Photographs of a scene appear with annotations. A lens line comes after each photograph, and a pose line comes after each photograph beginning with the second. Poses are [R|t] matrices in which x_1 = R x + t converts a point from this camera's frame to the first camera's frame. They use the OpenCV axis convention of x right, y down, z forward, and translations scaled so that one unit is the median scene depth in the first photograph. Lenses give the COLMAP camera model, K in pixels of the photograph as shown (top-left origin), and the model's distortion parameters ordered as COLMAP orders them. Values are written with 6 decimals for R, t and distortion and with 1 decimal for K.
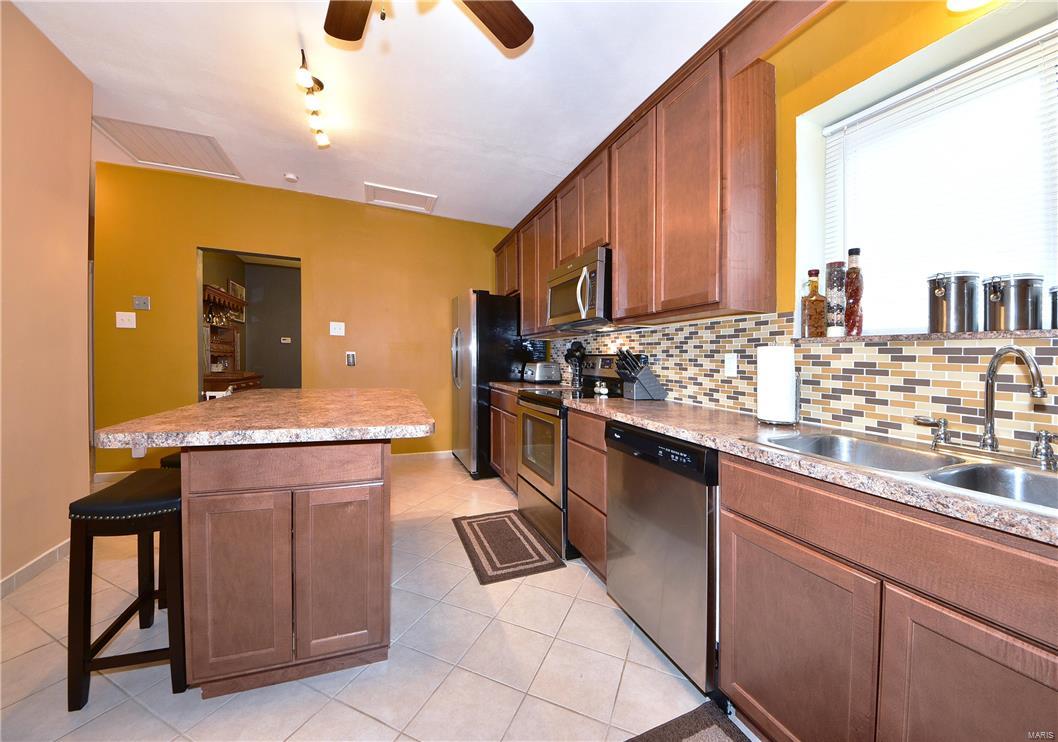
lens RADIAL K [[369.2, 0, 501.2], [0, 369.2, 366.6], [0, 0, 1]] dist [0.000379, -0.005460]
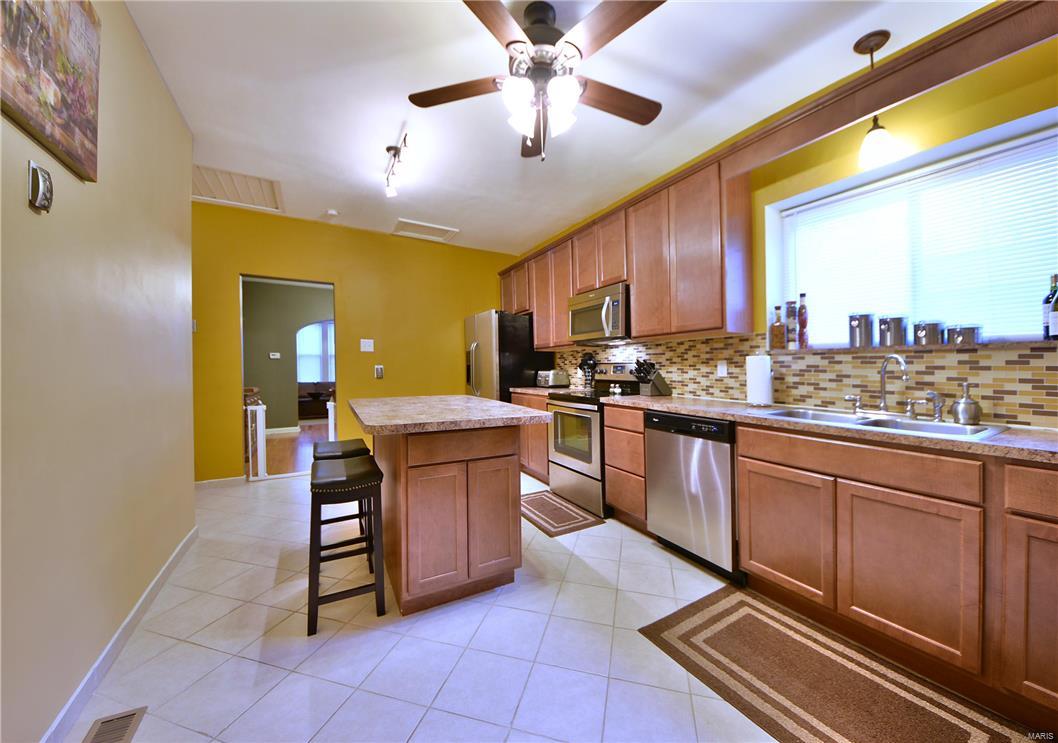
lens RADIAL K [[365.0, 0, 494.6], [0, 365.0, 374.2], [0, 0, 1]] dist [-0.000084, 0.000027]
pose [[0.992993, -0.029649, 0.114393, -0.400878], [0.029680, 0.999558, 0.001429, -0.010454], [-0.114385, 0.001976, 0.993435, -0.300799]]
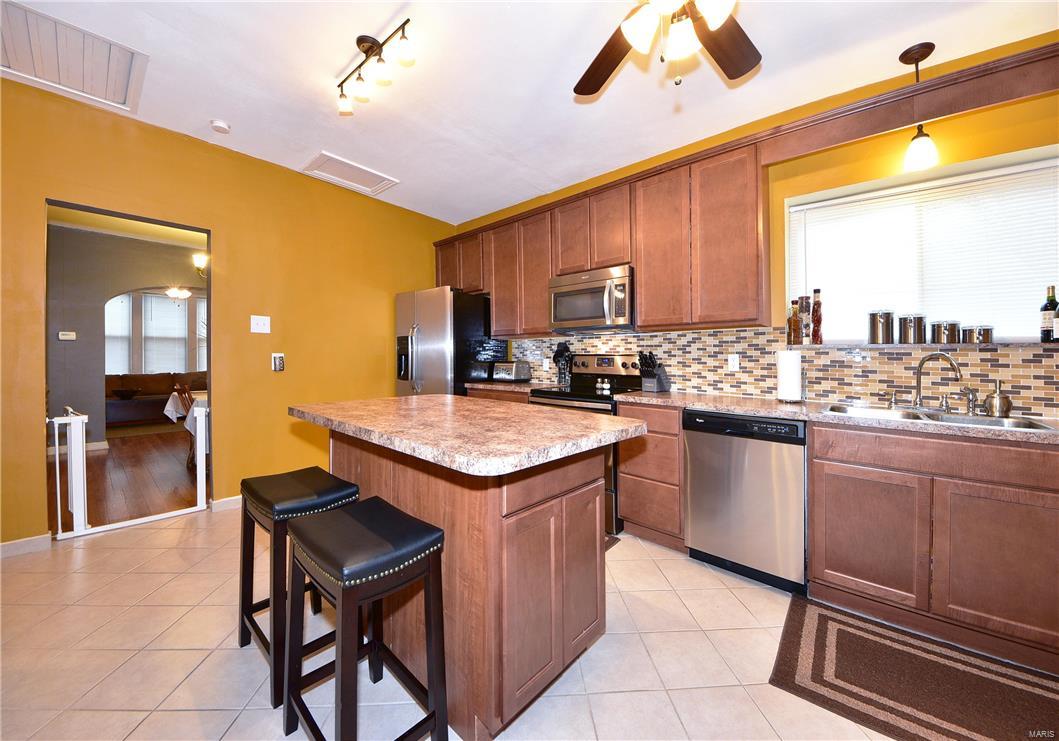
lens RADIAL K [[393.1, 0, 494.9], [0, 393.1, 362.2], [0, 0, 1]] dist [-0.012689, -0.000303]
pose [[0.900042, -0.021561, 0.435269, -0.767583], [0.021832, 0.999752, 0.004380, -0.030026], [-0.435256, 0.005560, 0.900290, 0.061611]]
